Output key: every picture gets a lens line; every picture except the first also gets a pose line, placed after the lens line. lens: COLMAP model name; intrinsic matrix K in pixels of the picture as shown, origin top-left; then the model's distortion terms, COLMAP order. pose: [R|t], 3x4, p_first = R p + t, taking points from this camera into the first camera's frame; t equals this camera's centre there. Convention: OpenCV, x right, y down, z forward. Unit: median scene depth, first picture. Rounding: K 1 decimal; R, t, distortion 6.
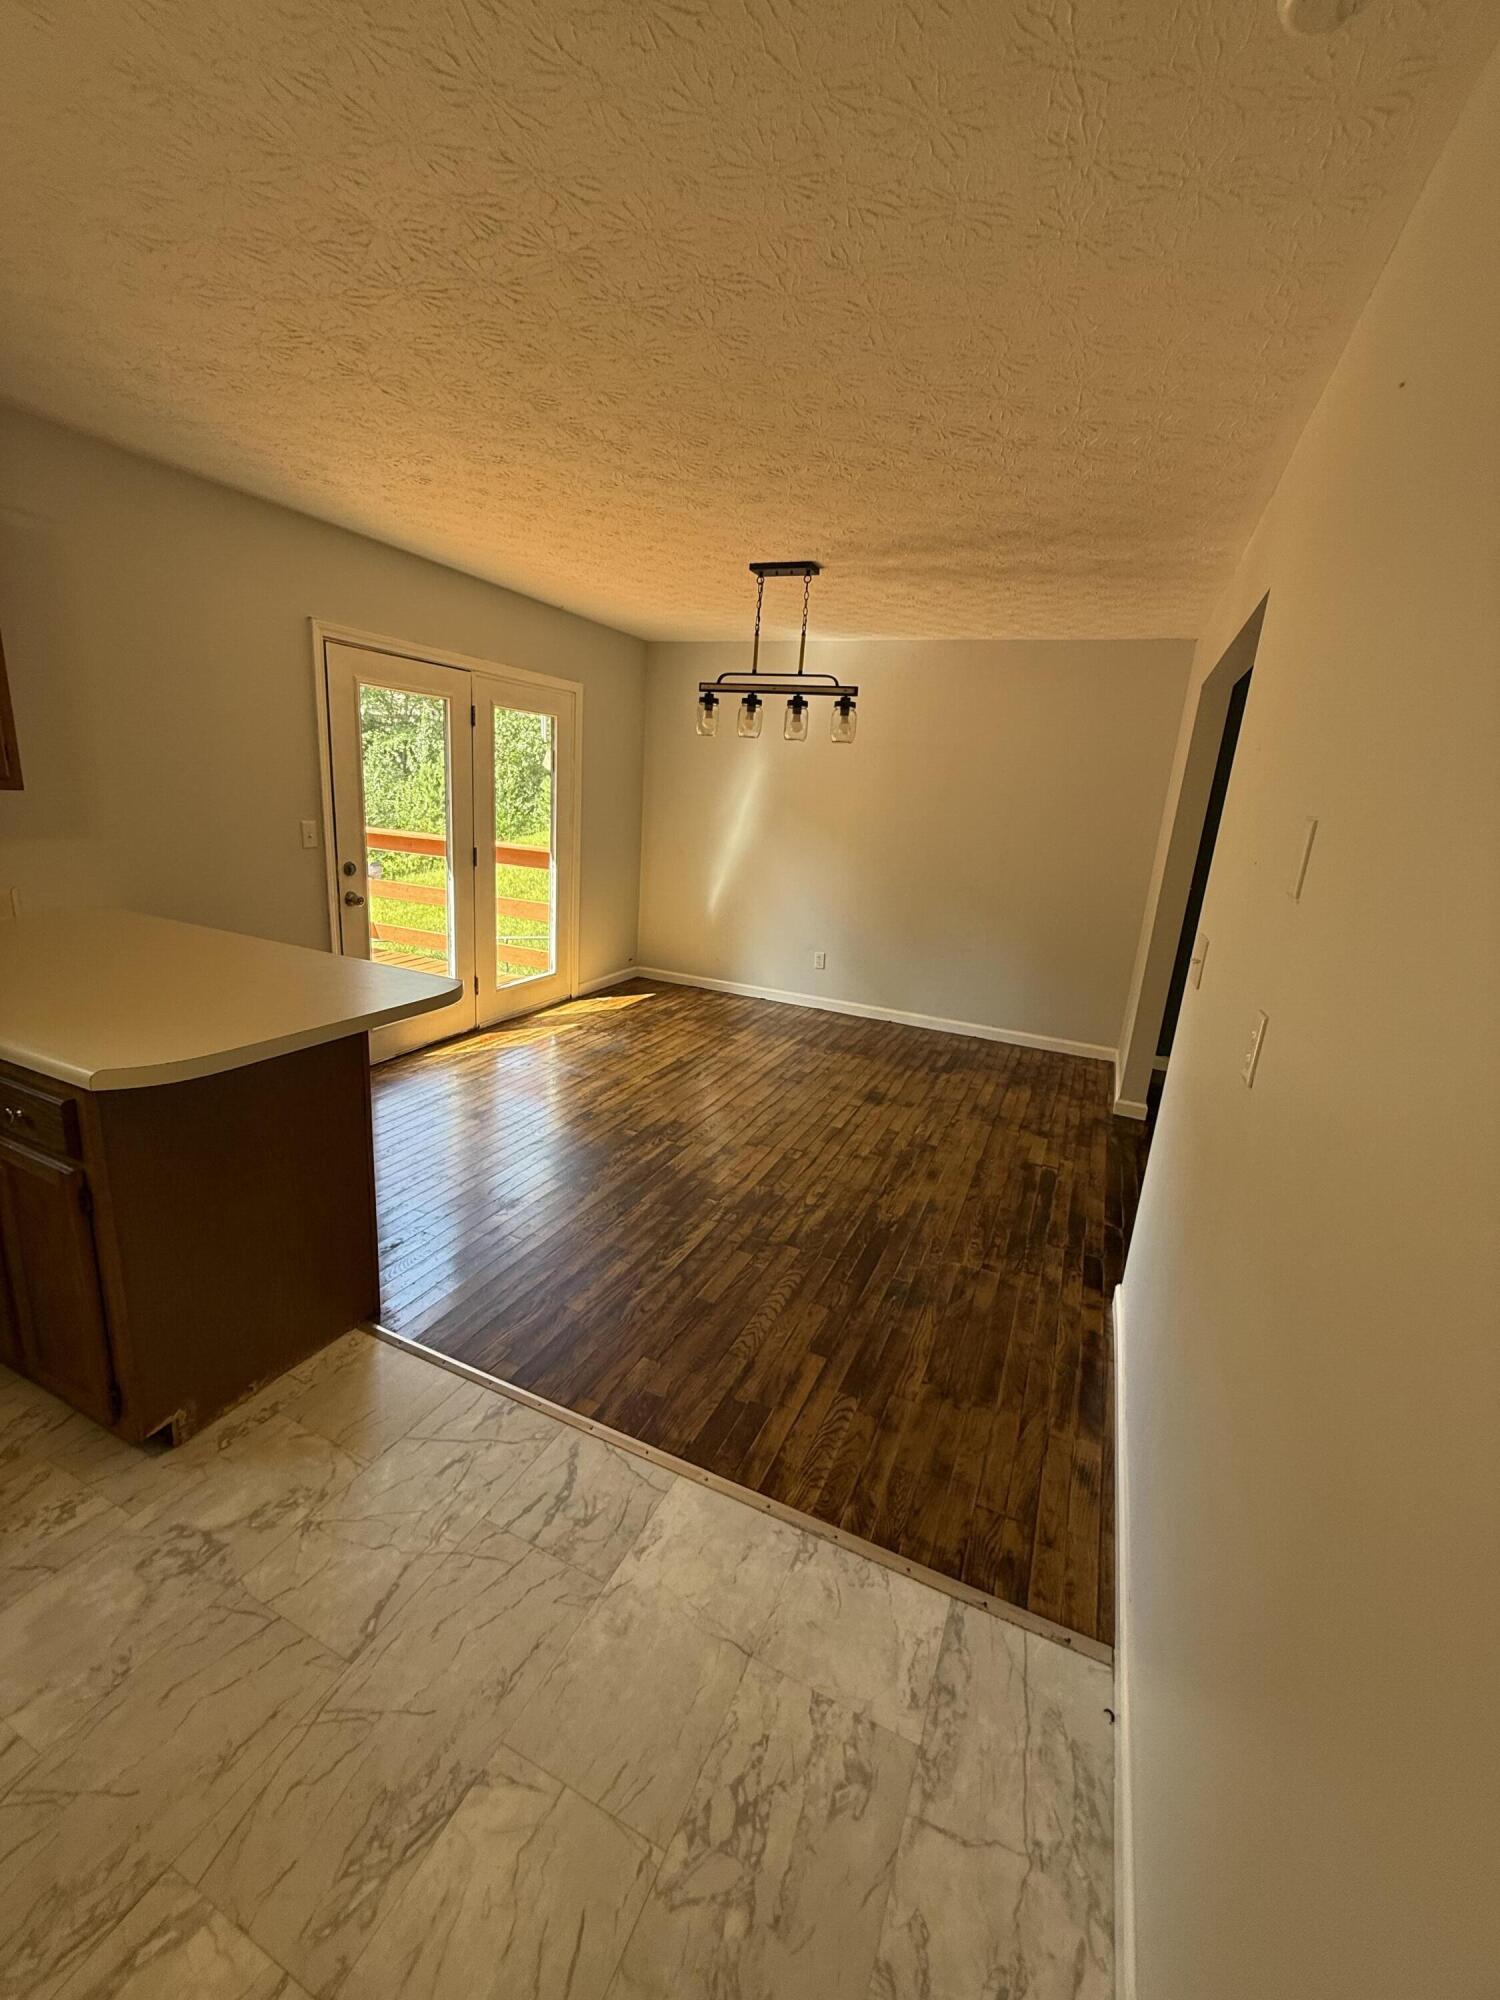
lens RADIAL K [[799.5, 0, 741.5], [0, 799.5, 991.0], [0, 0, 1]] dist [-0.017355, 0.000516]
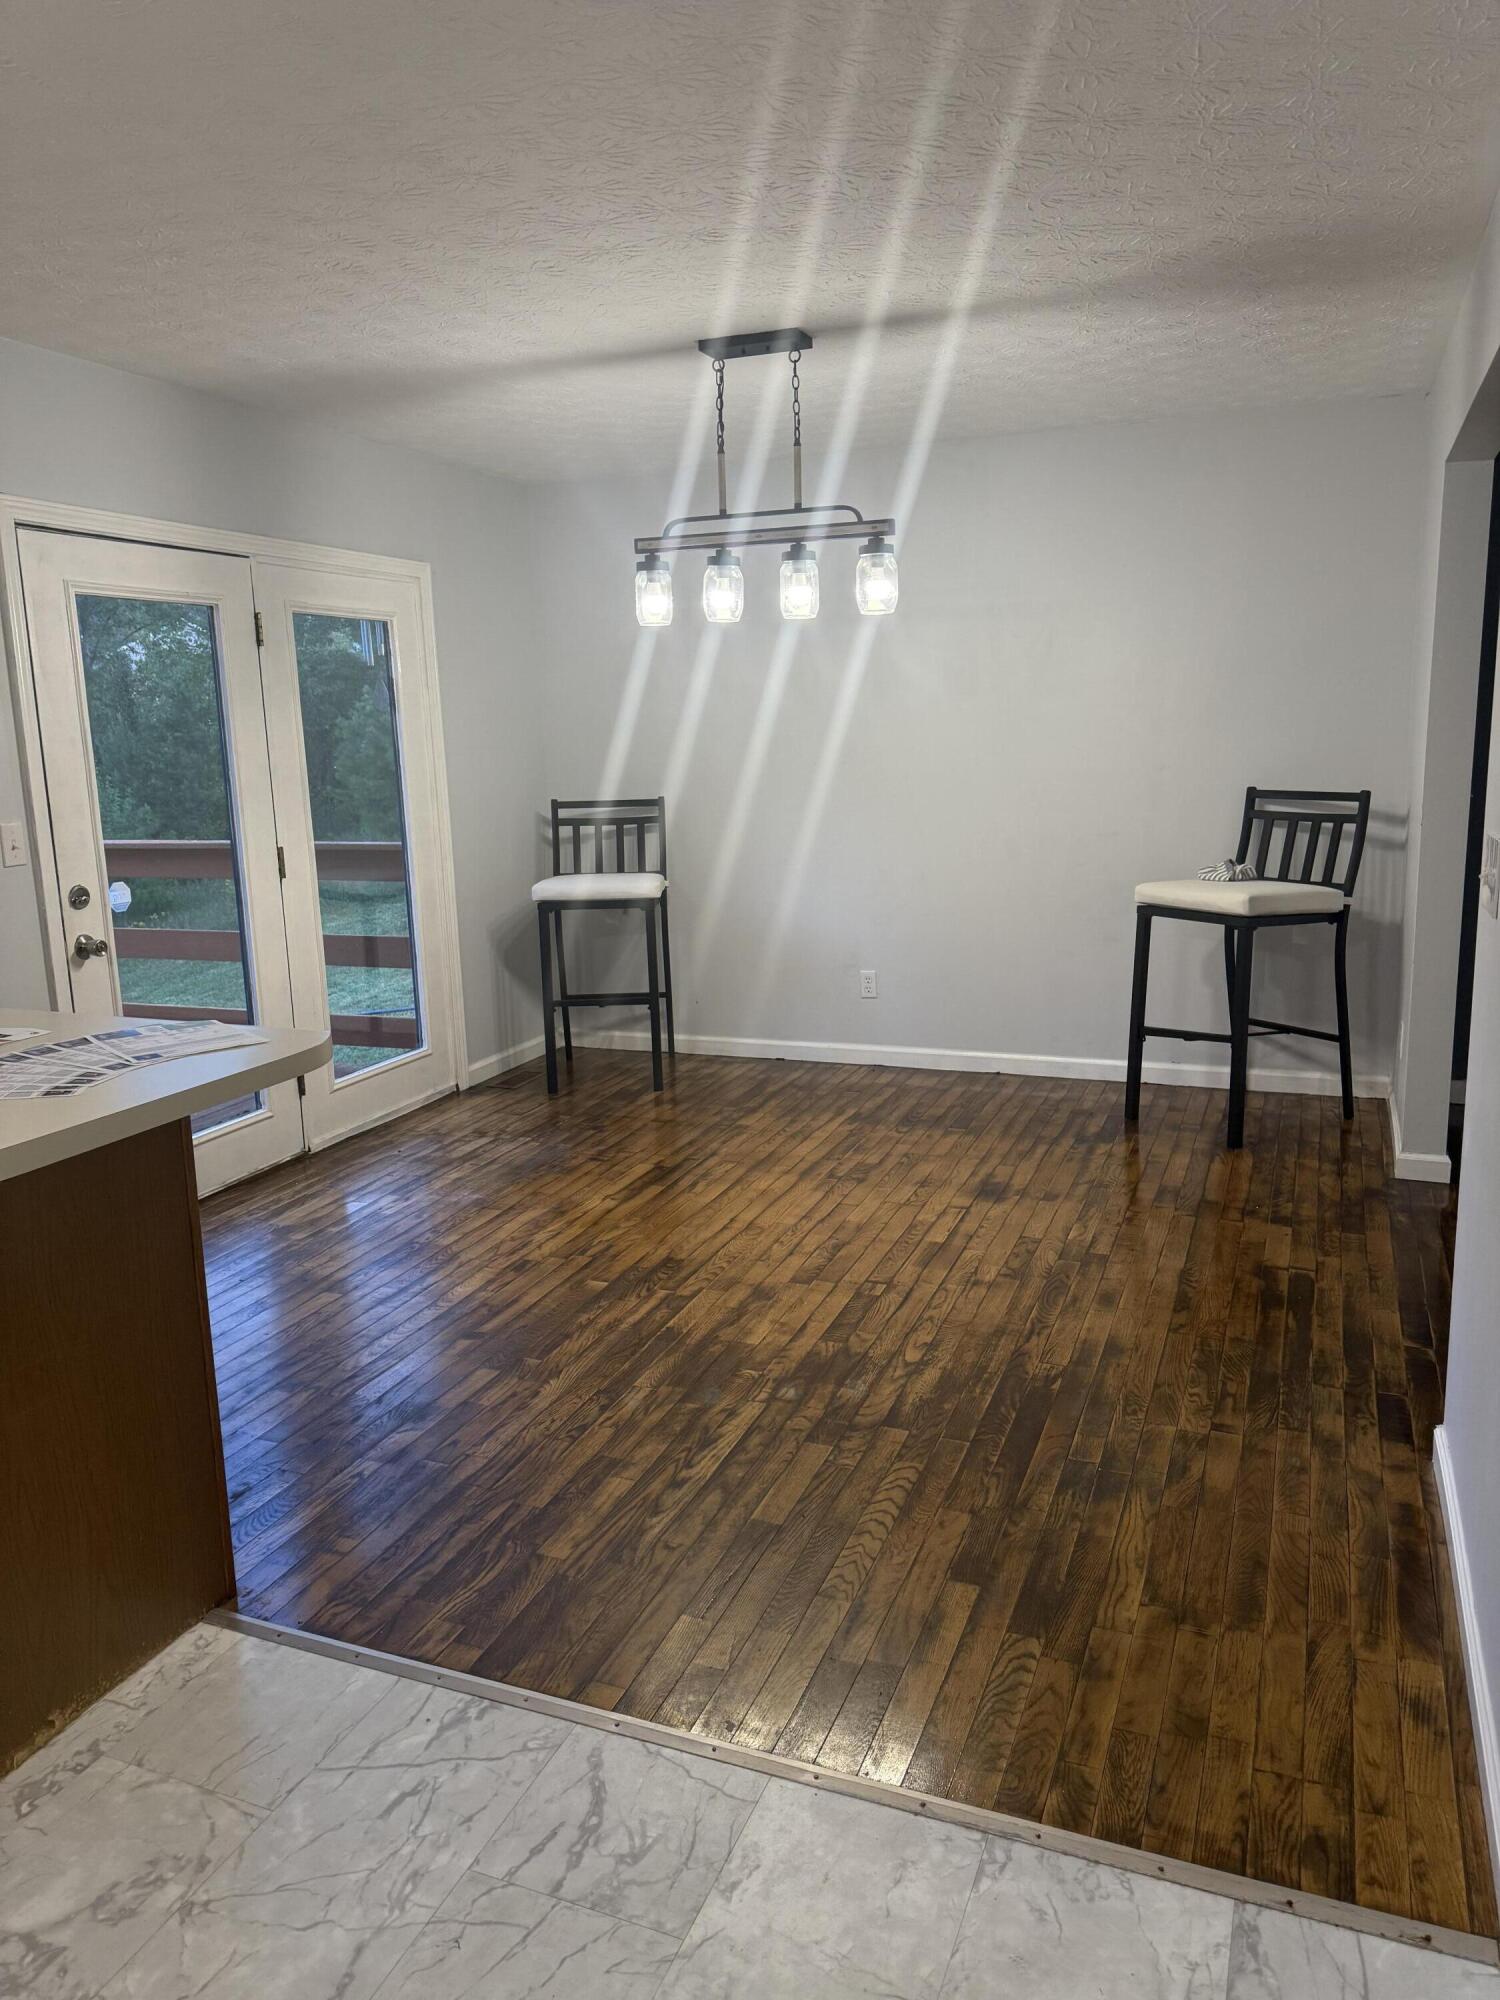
lens RADIAL K [[1416.1, 0, 738.1], [0, 1416.1, 993.4], [0, 0, 1]] dist [0.032420, -0.050657]
pose [[0.994407, -0.103644, 0.020311, -0.051083], [0.104716, 0.992577, -0.061857, 0.058536], [-0.013749, 0.063638, 0.997878, -0.111414]]
